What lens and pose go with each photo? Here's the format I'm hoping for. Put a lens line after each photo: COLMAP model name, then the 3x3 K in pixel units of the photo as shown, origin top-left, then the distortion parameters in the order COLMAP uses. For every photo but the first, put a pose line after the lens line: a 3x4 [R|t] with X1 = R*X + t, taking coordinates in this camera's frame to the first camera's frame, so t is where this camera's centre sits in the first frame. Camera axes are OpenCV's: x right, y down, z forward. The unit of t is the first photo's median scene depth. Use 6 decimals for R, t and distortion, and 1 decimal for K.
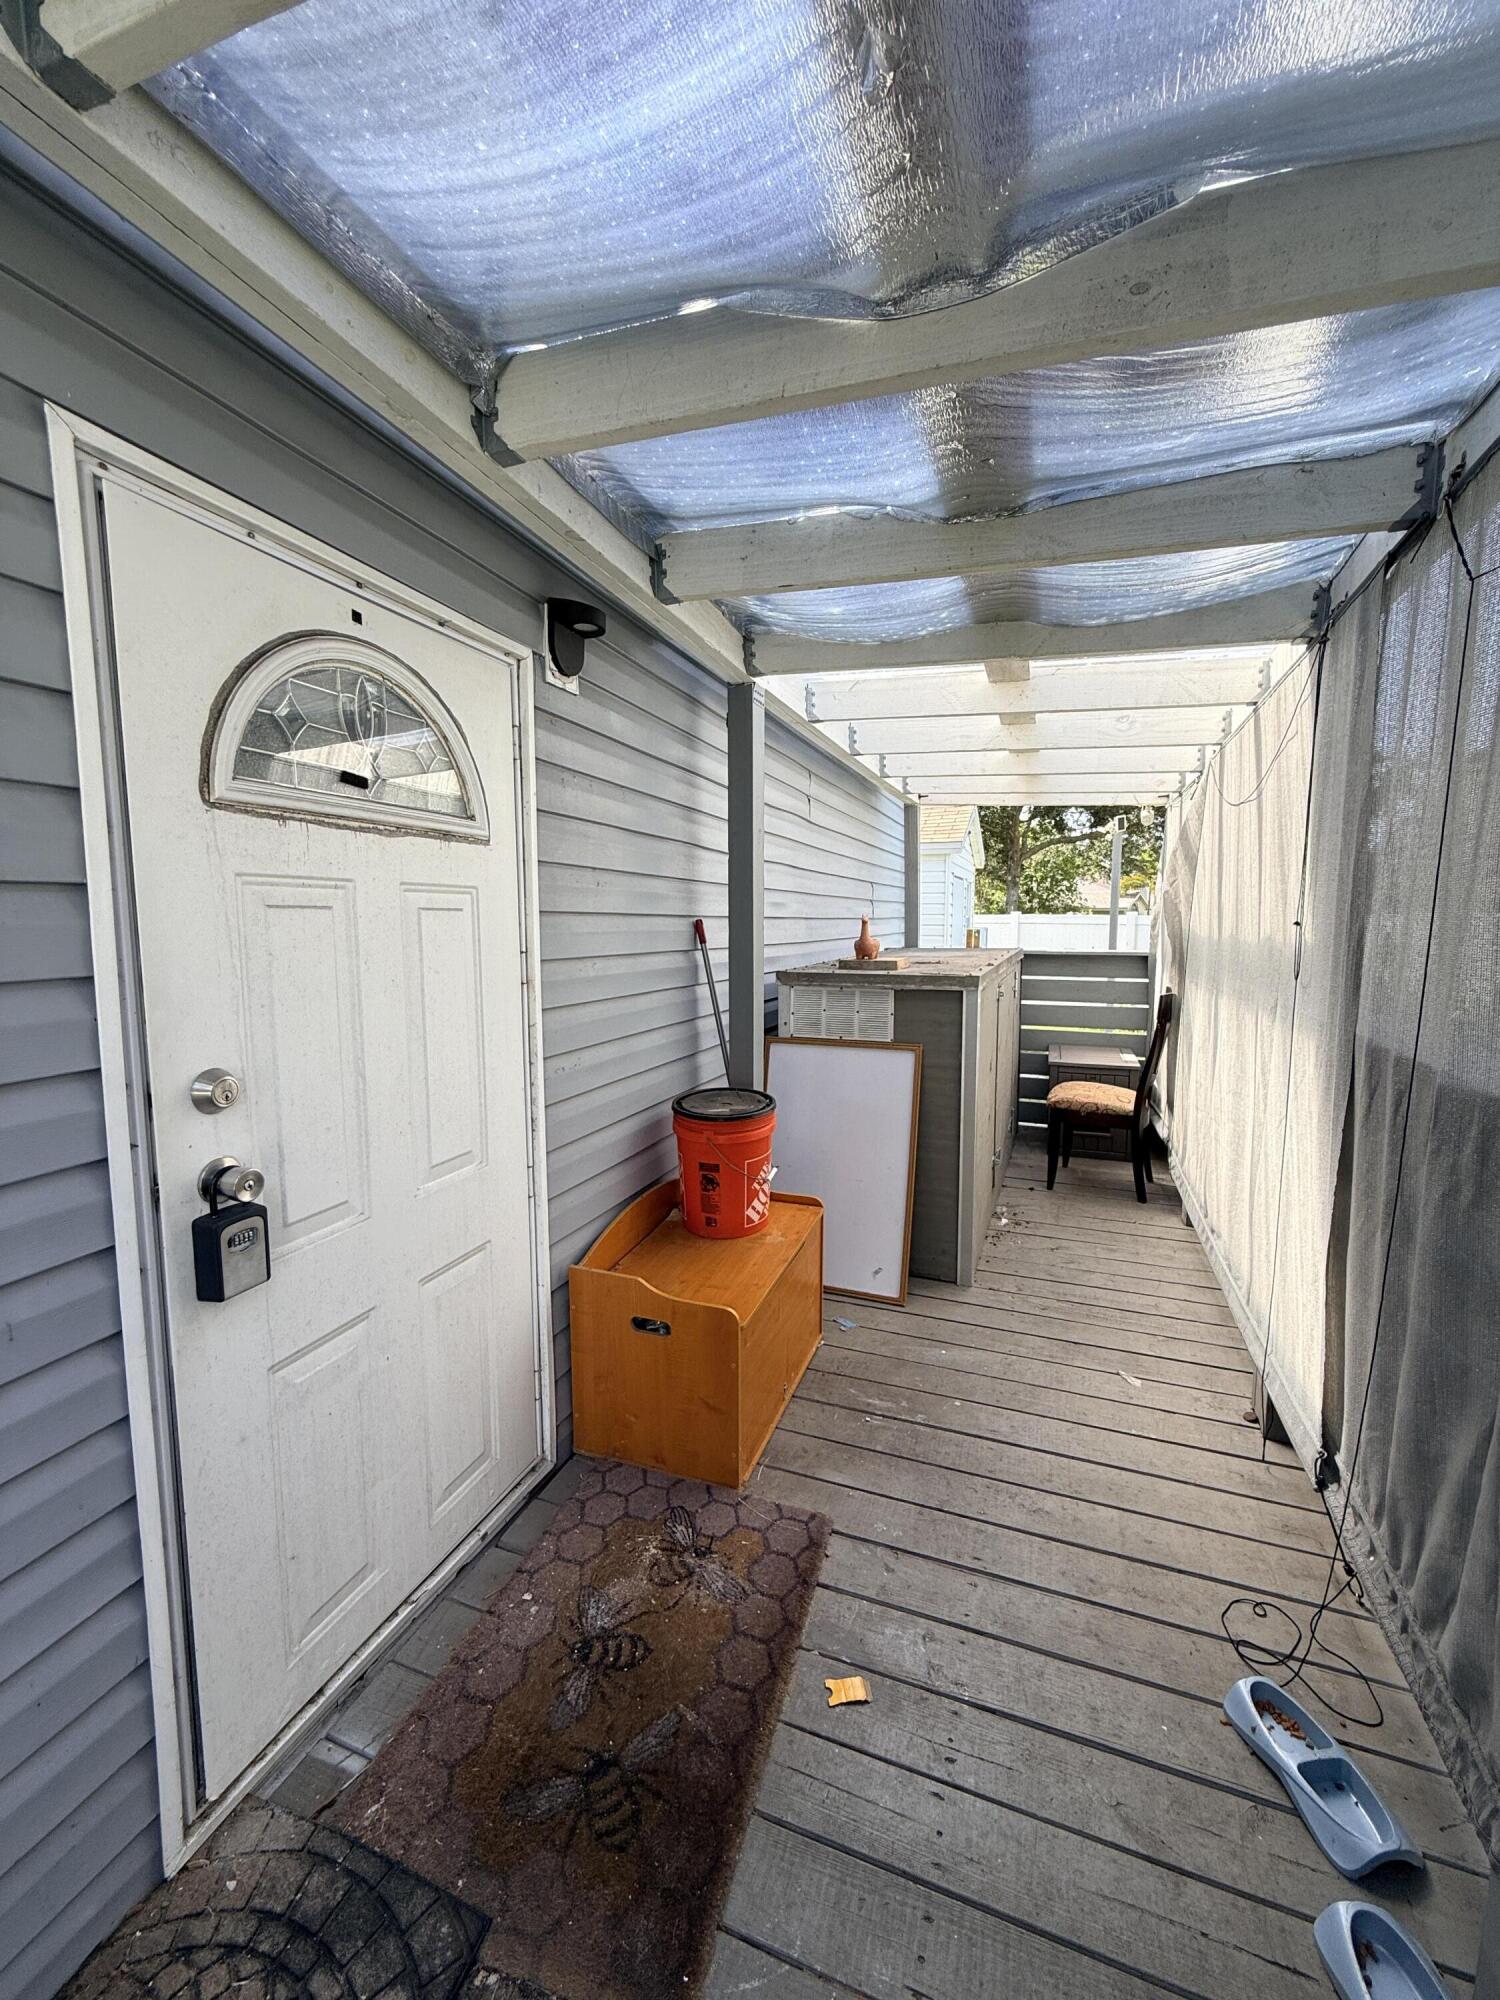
lens RADIAL K [[790.1, 0, 750.0], [0, 790.1, 1000.0], [0, 0, 1]] dist [0.000087, 0.000002]
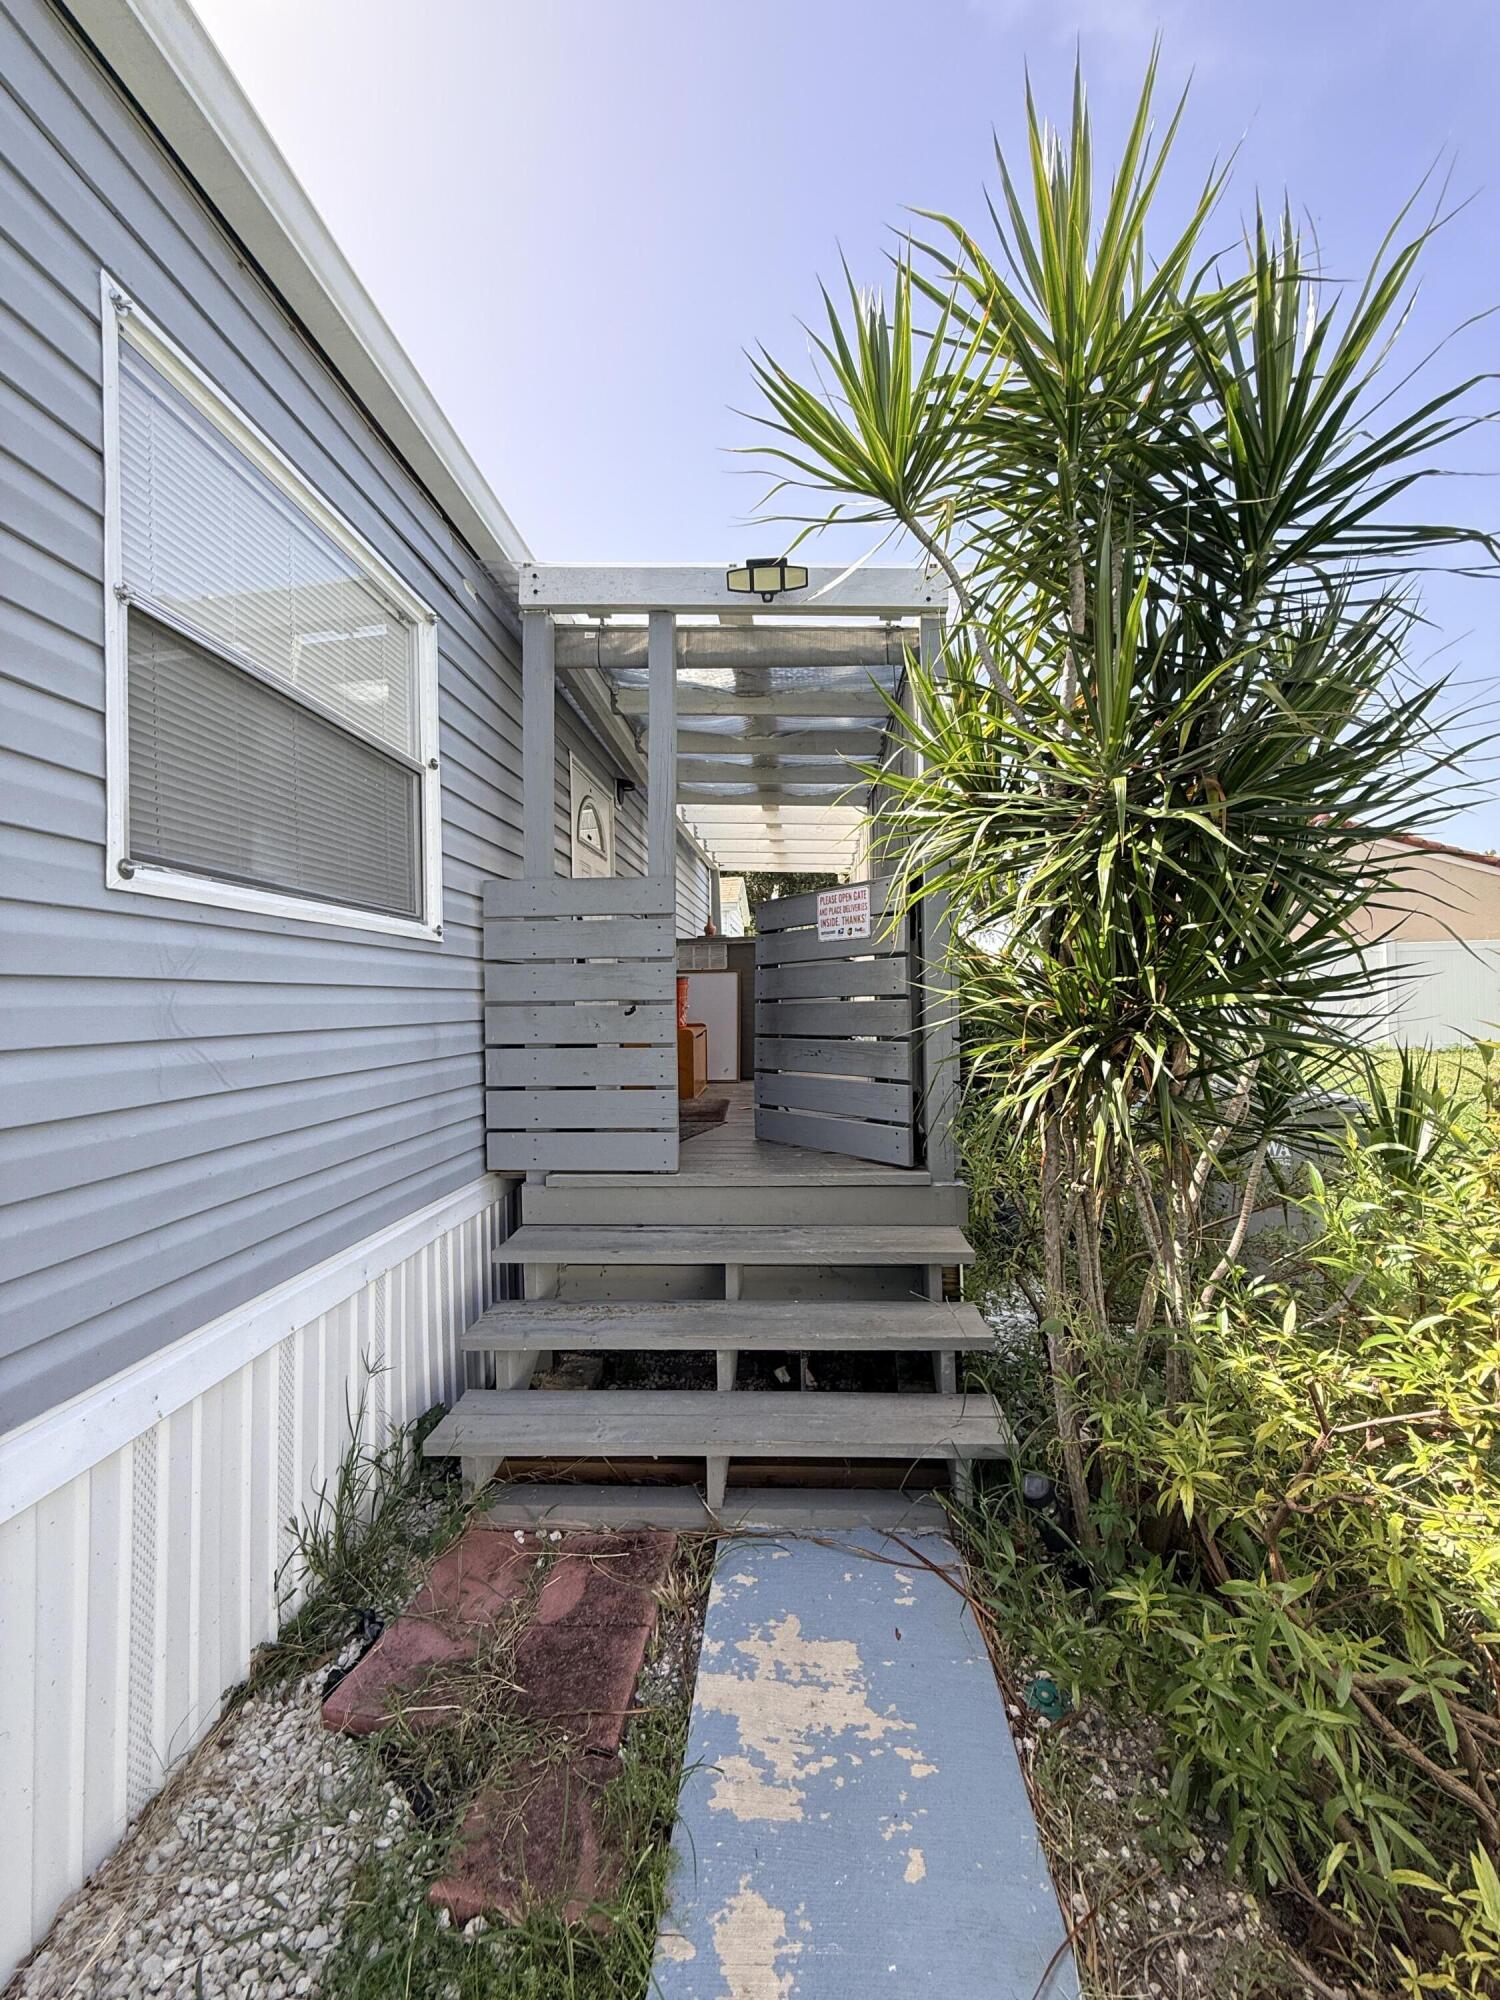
lens RADIAL K [[809.2, 0, 750.0], [0, 809.2, 1000.0], [0, 0, 1]] dist [-0.000004, -0.000002]
pose [[0.957366, -0.012909, 0.288588, -0.415641], [0.041514, 0.994779, -0.093223, 0.355023], [-0.285878, 0.101229, 0.952904, -1.168265]]
